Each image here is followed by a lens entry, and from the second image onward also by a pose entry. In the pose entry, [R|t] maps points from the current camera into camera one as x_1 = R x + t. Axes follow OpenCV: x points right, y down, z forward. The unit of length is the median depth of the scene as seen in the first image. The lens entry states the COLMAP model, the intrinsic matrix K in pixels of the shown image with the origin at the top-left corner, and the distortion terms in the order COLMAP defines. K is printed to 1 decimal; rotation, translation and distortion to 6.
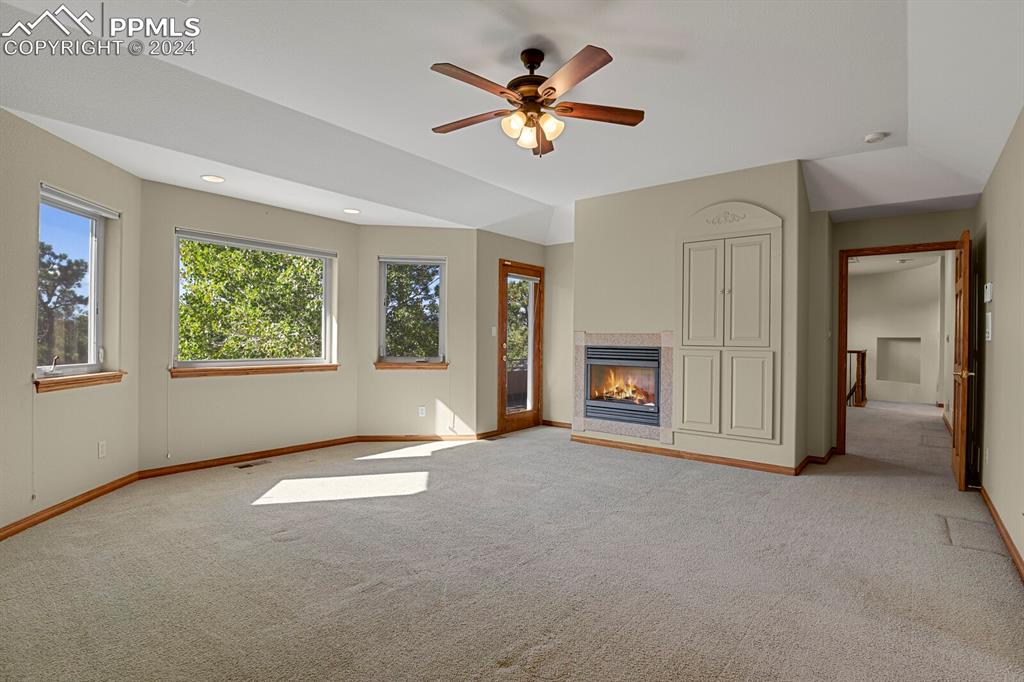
lens RADIAL K [[504.5, 0, 518.9], [0, 504.5, 339.9], [0, 0, 1]] dist [-0.002350, -0.000085]
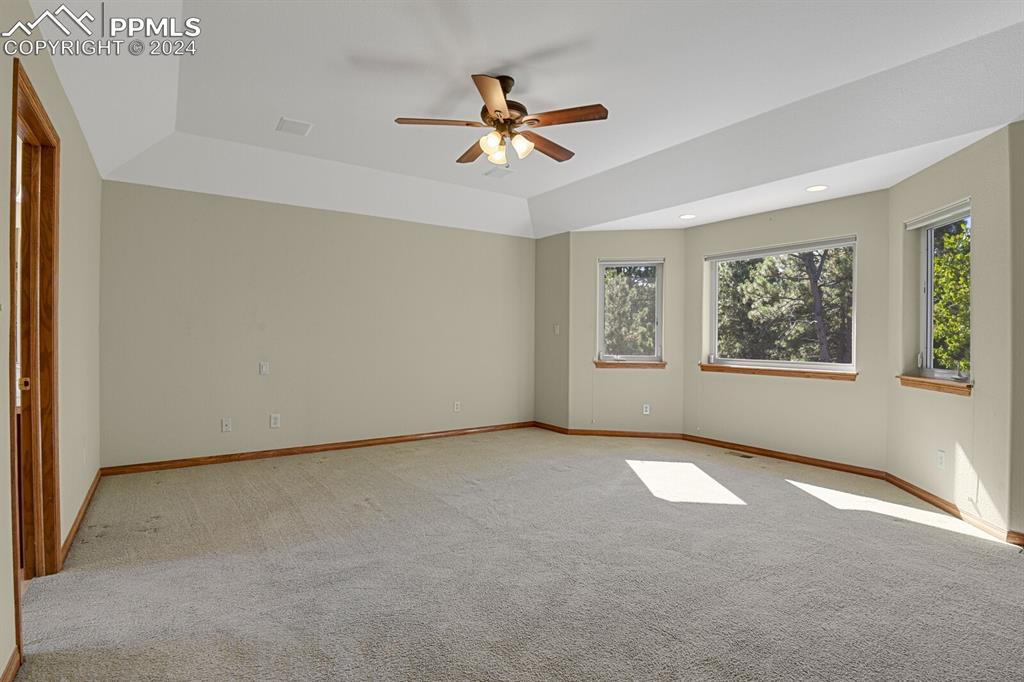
lens RADIAL K [[504.5, 0, 517.0], [0, 504.5, 340.8], [0, 0, 1]] dist [-0.002350, -0.000085]
pose [[-0.268881, -0.004133, -0.963164, 0.626225], [-0.009800, 0.999951, -0.001555, 0.003850], [0.963124, 0.009021, -0.268908, 0.773700]]
